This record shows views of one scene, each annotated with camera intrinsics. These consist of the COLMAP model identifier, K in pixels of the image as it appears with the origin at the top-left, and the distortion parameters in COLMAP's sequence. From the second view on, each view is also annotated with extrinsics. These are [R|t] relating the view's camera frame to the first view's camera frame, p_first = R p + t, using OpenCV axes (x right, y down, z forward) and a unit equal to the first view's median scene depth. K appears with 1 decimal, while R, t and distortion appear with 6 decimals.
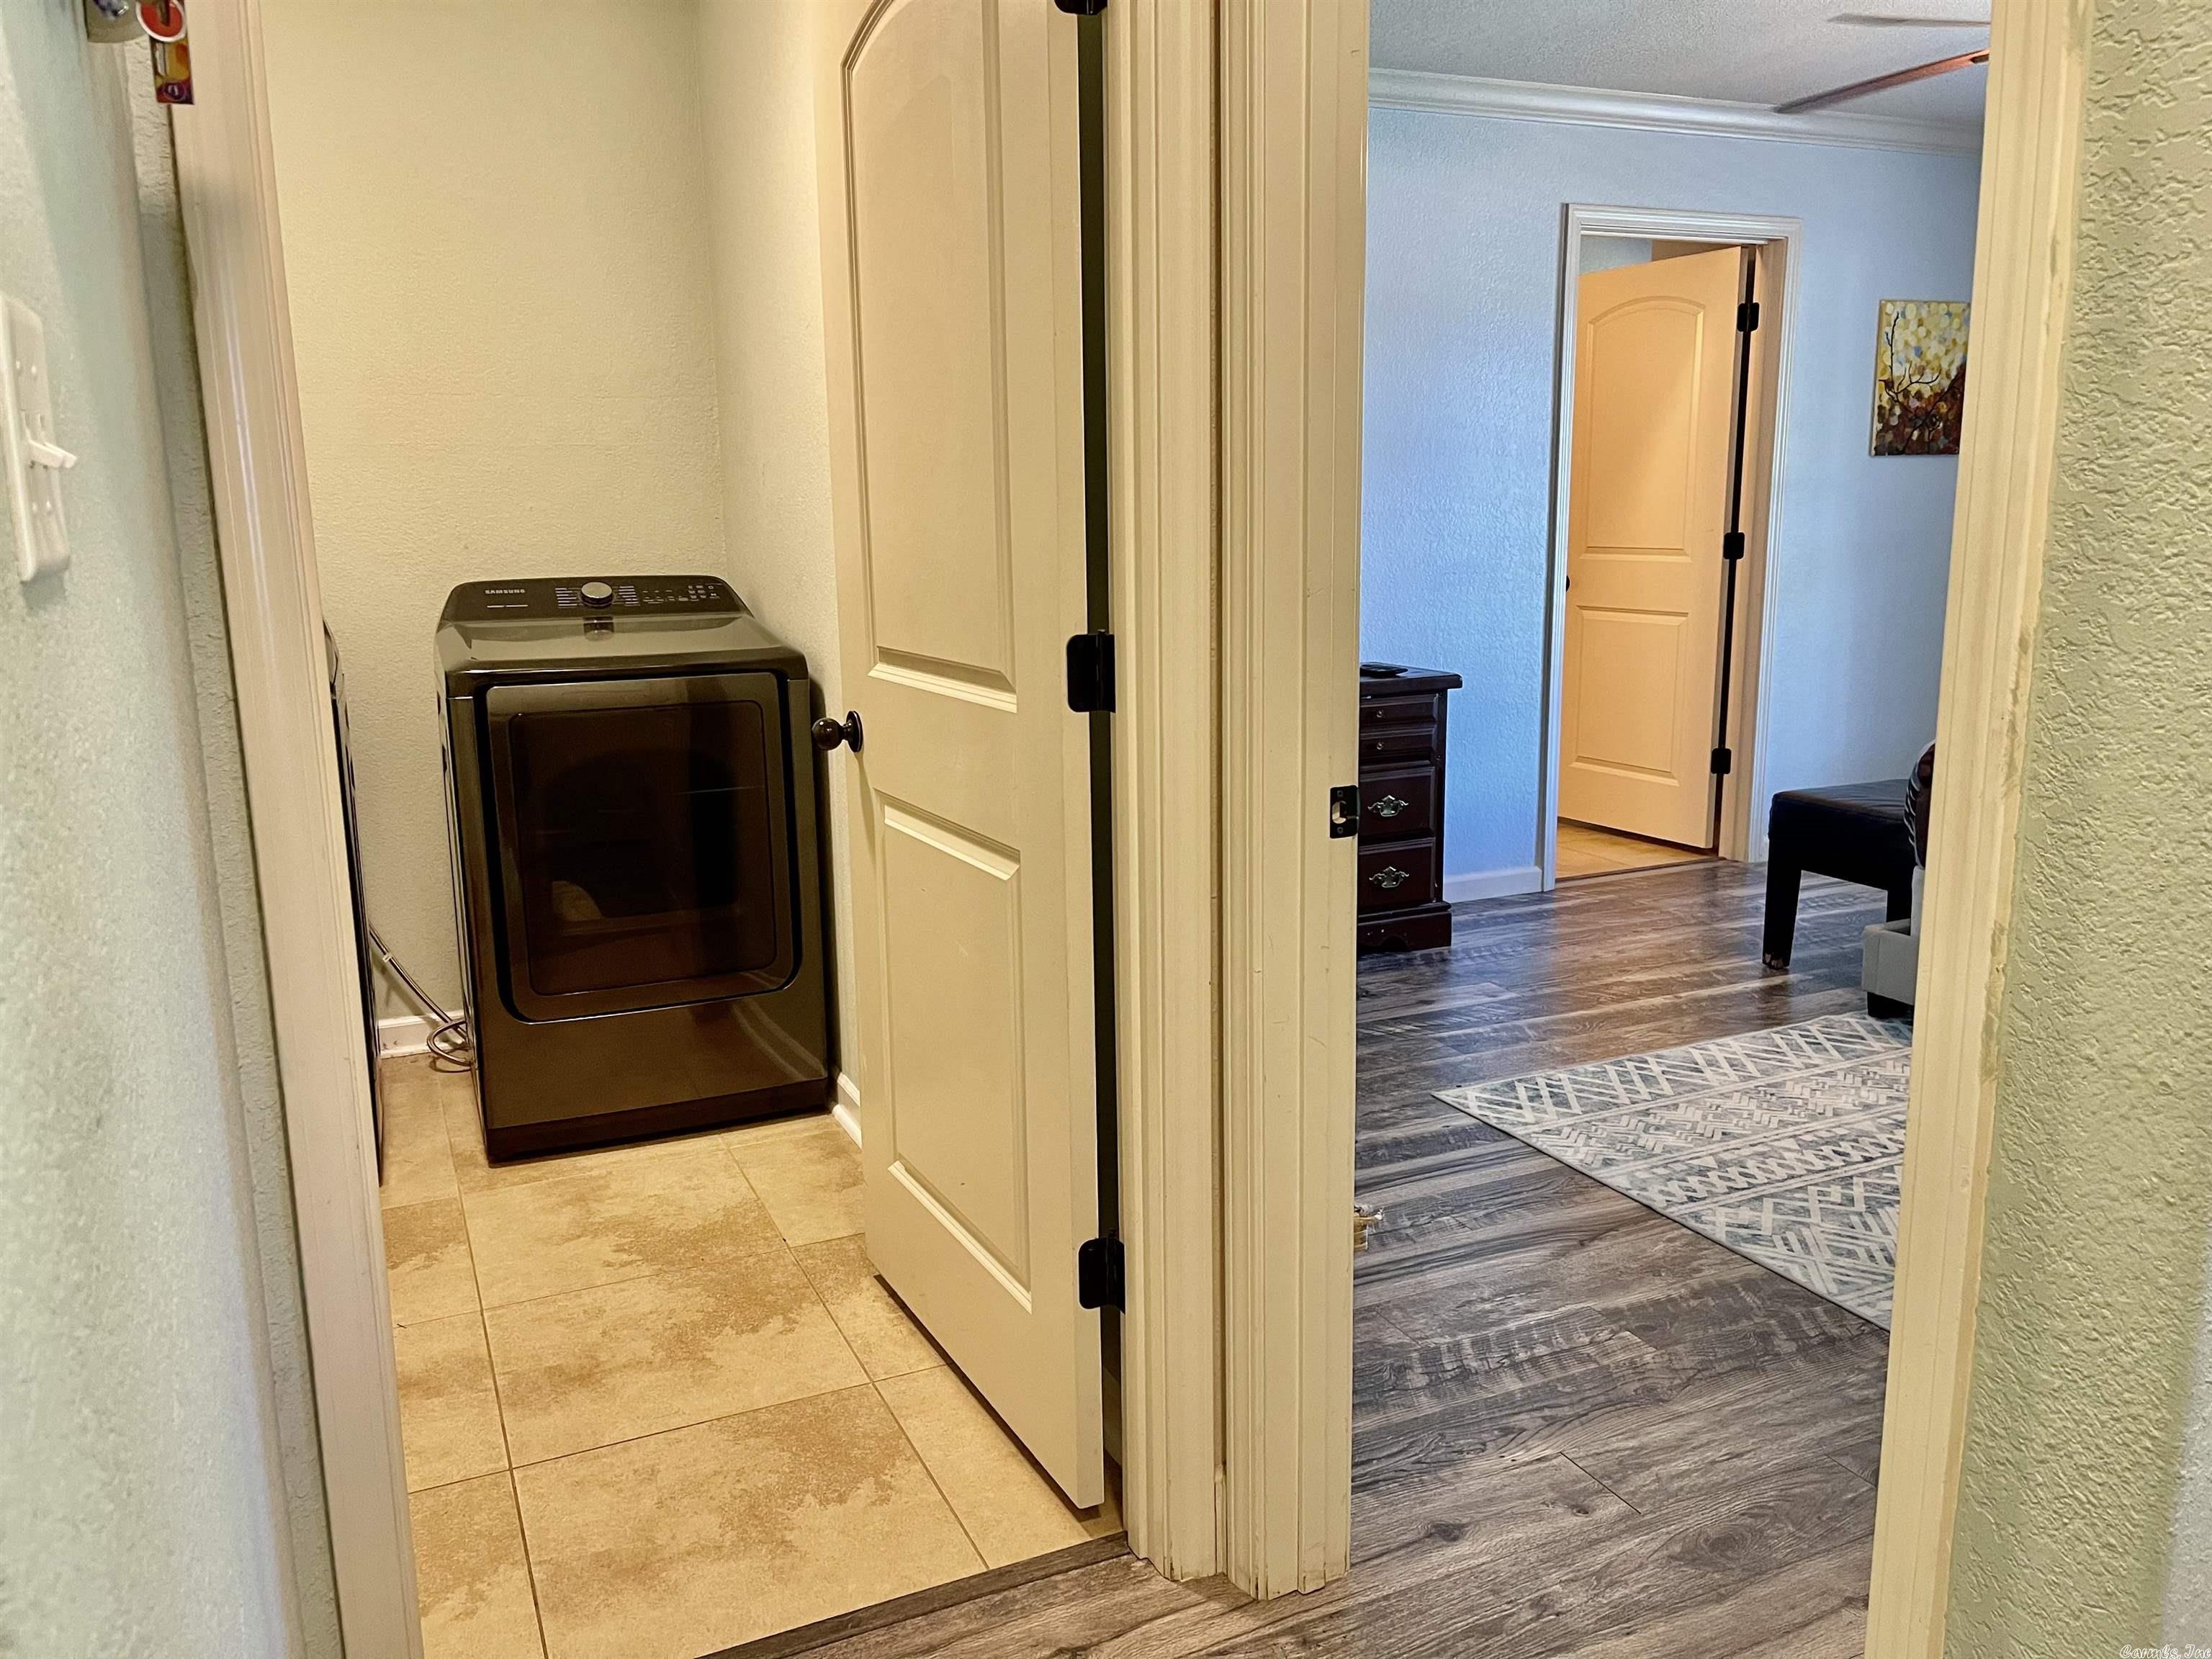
lens RADIAL K [[1657.8, 0, 1106.4], [0, 1657.8, 827.7], [0, 0, 1]] dist [0.070452, -0.094516]
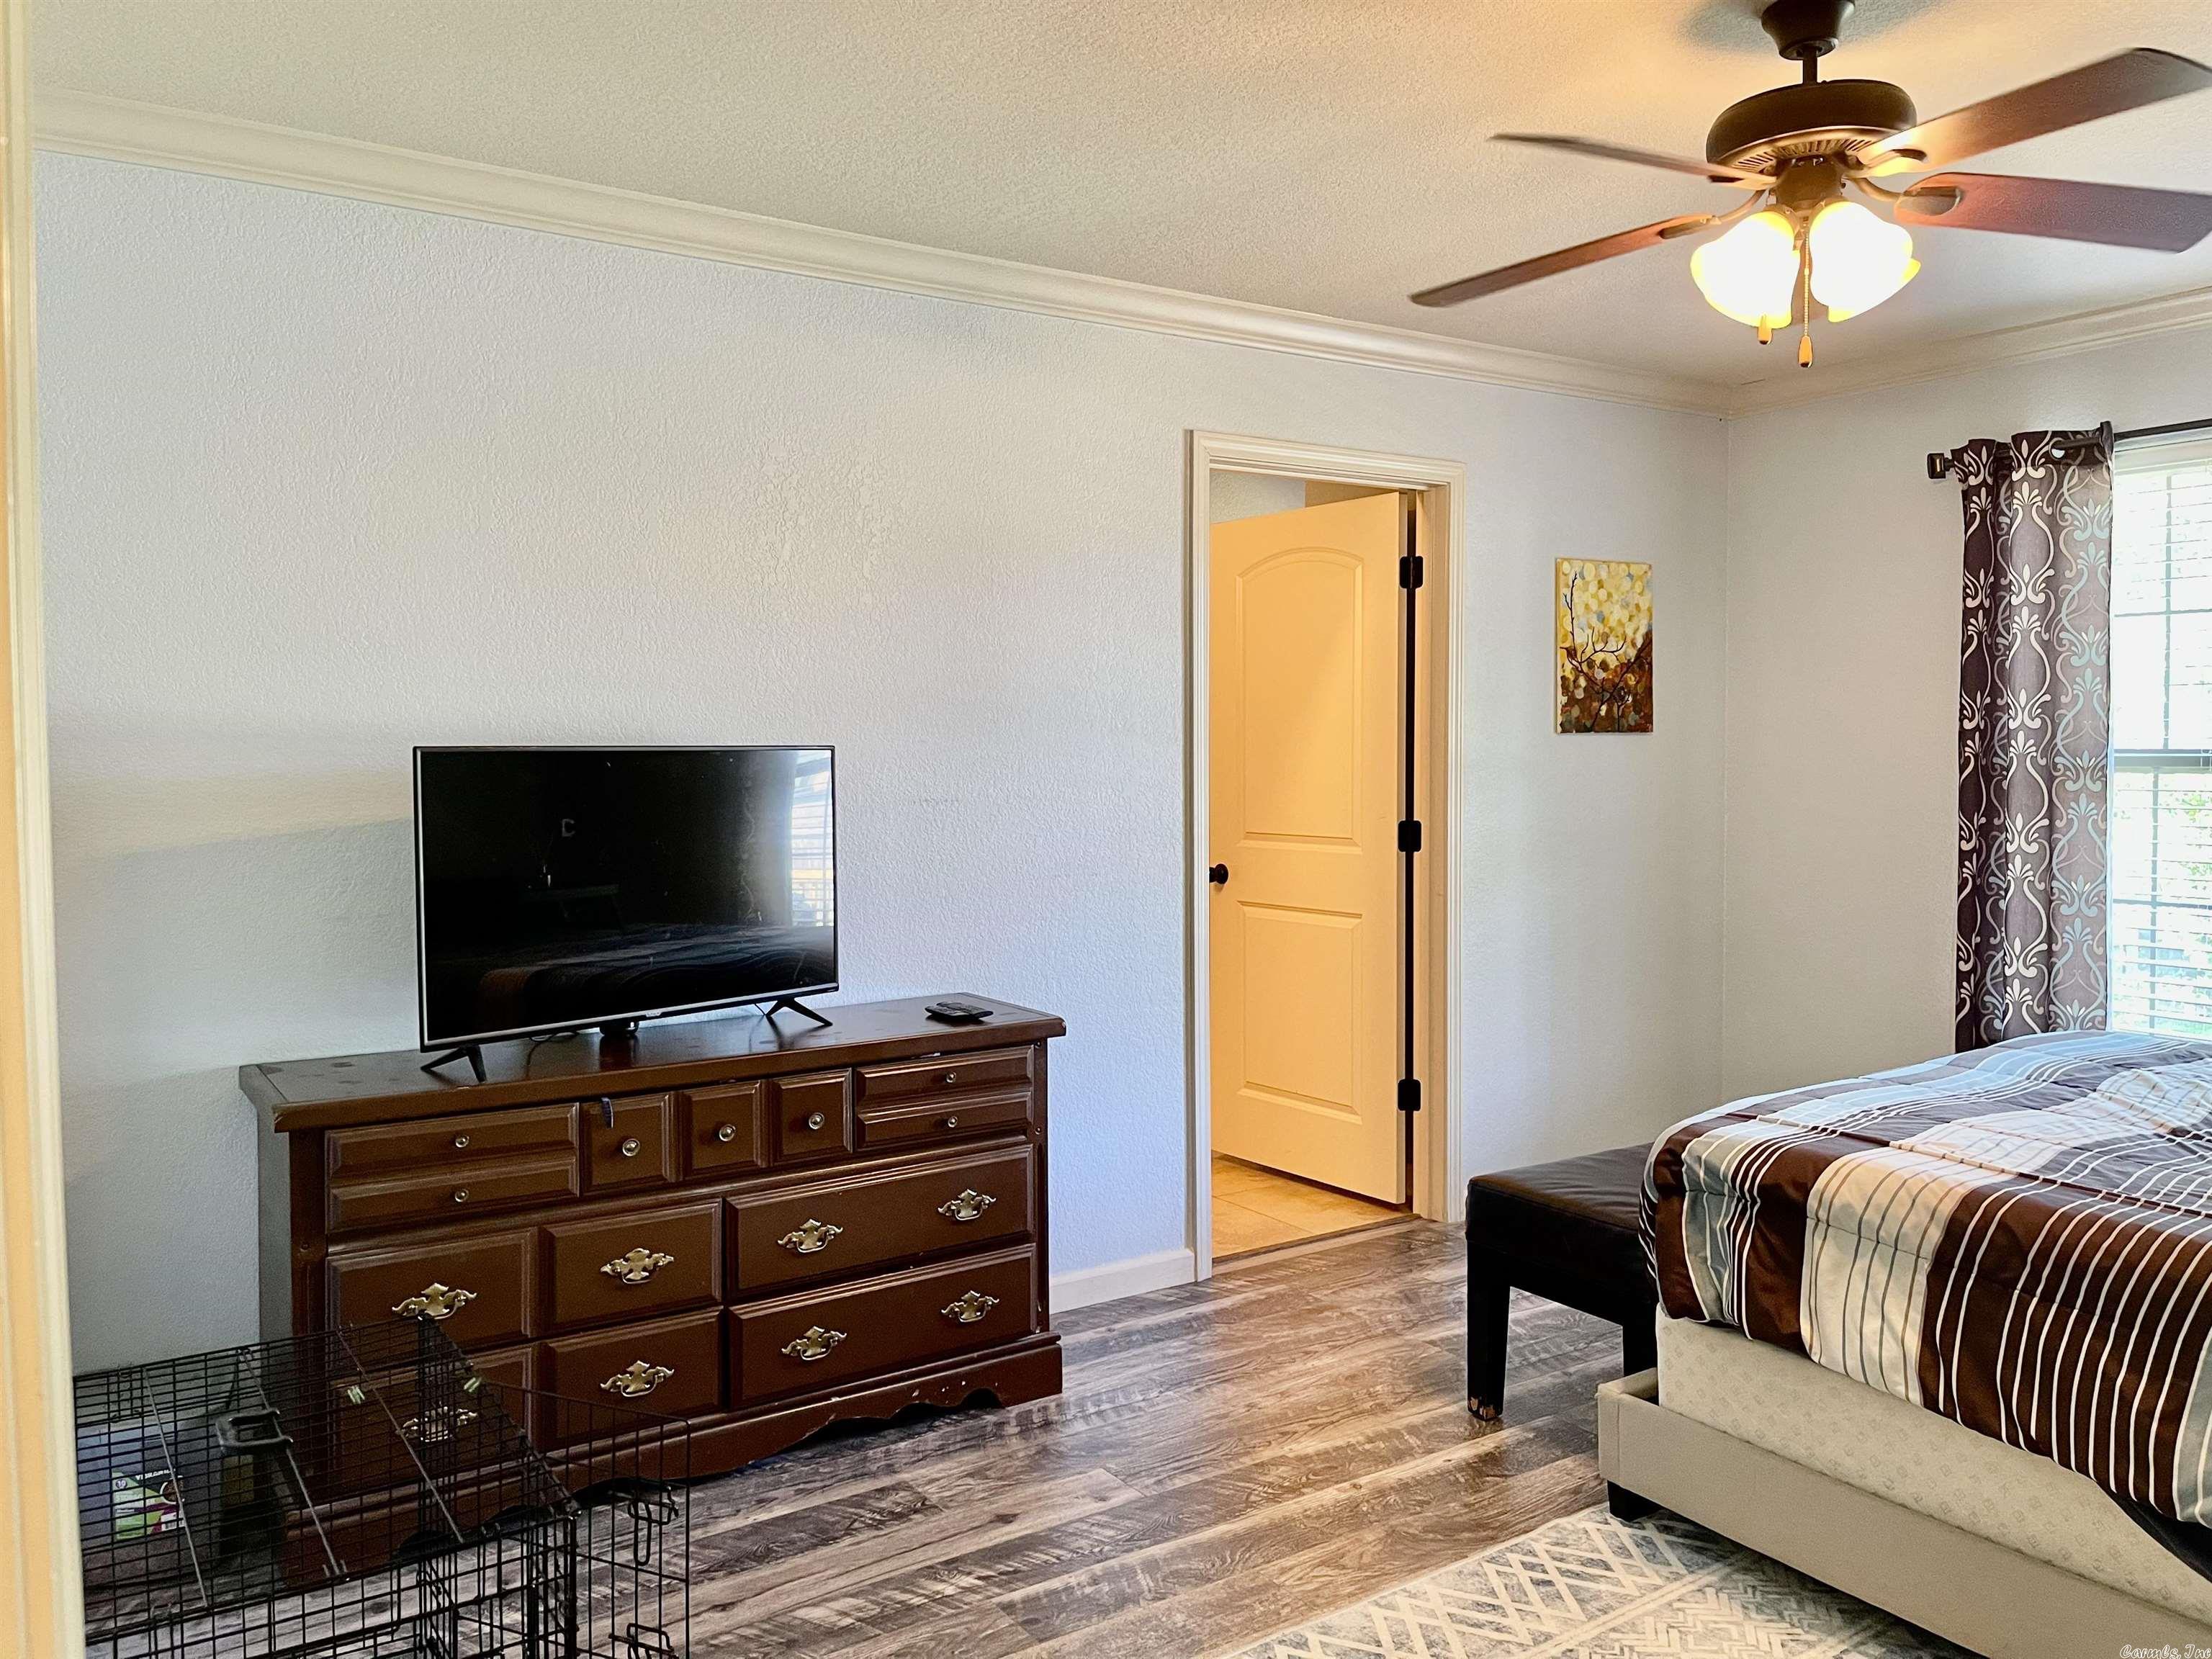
lens RADIAL K [[1660.6, 0, 1101.2], [0, 1660.6, 816.7], [0, 0, 1]] dist [0.056014, -0.061644]
pose [[0.987566, 0.003221, 0.157173, 0.118810], [0.020887, 0.988239, -0.151486, -0.071153], [-0.155812, 0.152886, 0.975883, 0.272399]]
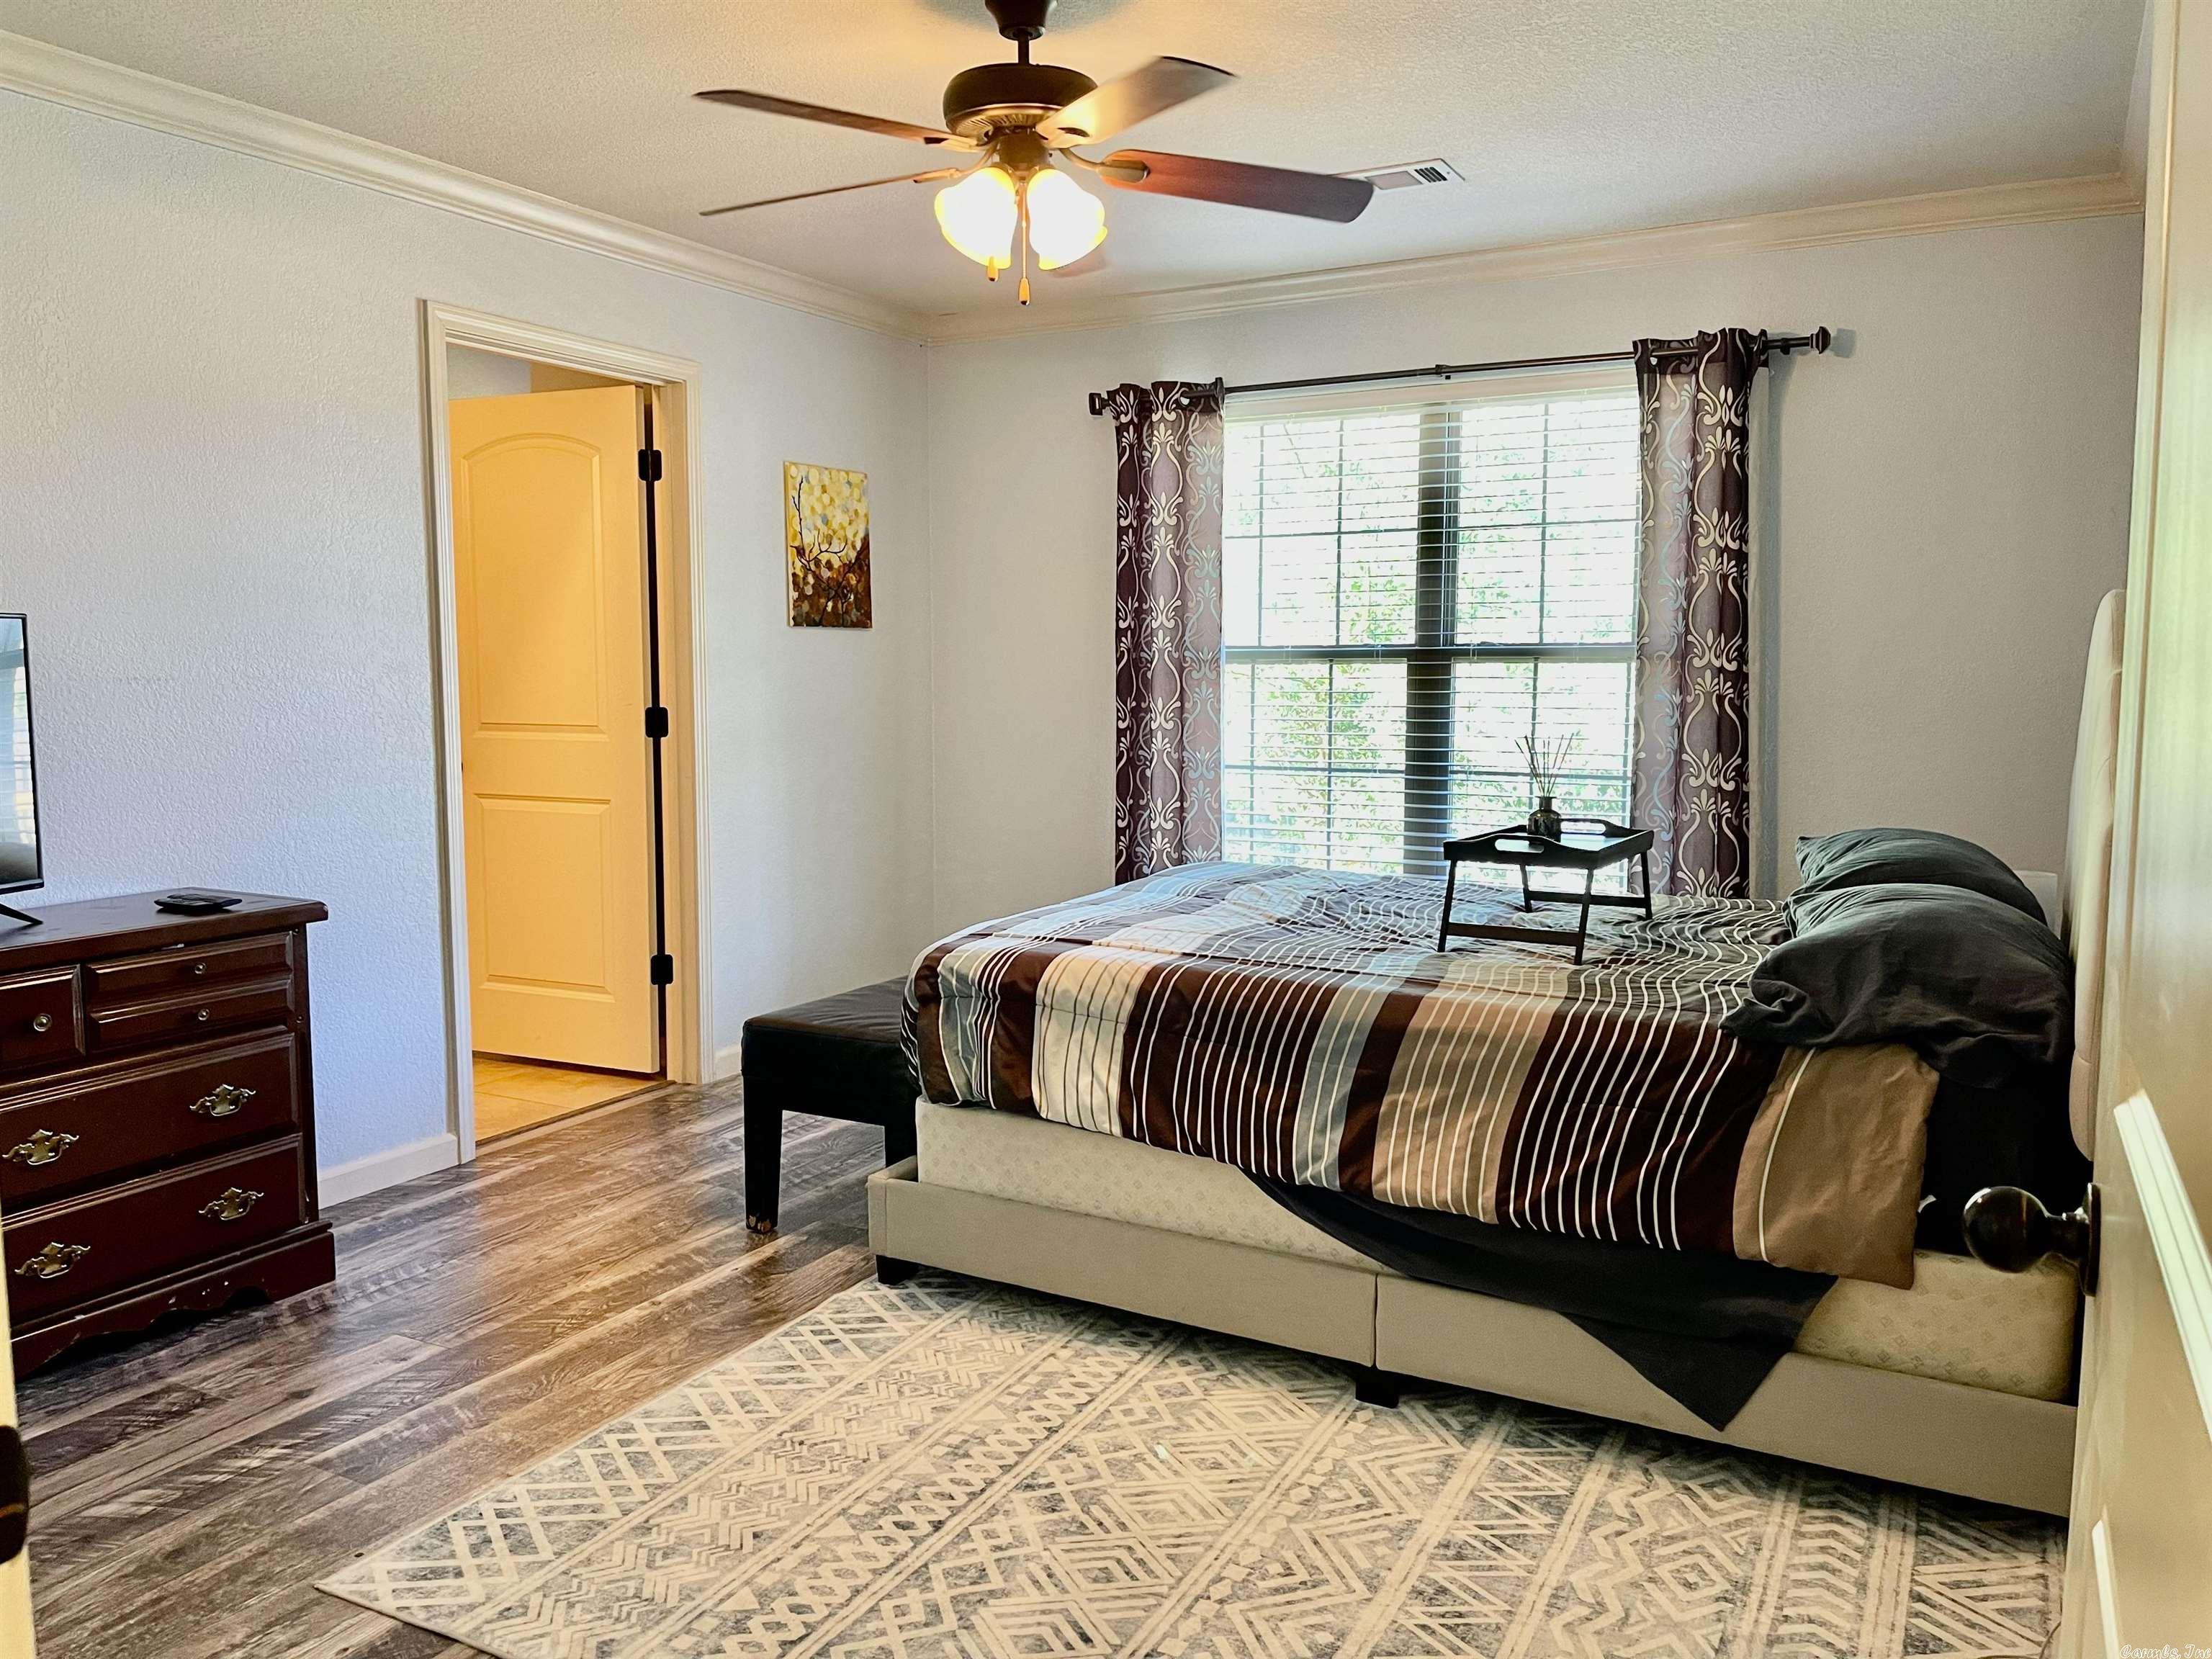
lens RADIAL K [[1657.8, 0, 1106.4], [0, 1657.8, 827.7], [0, 0, 1]] dist [0.070452, -0.094516]
pose [[0.800142, -0.043160, 0.598255, 0.054272], [0.102311, 0.992612, -0.065226, -0.043366], [-0.591020, 0.113398, 0.798647, 0.227250]]
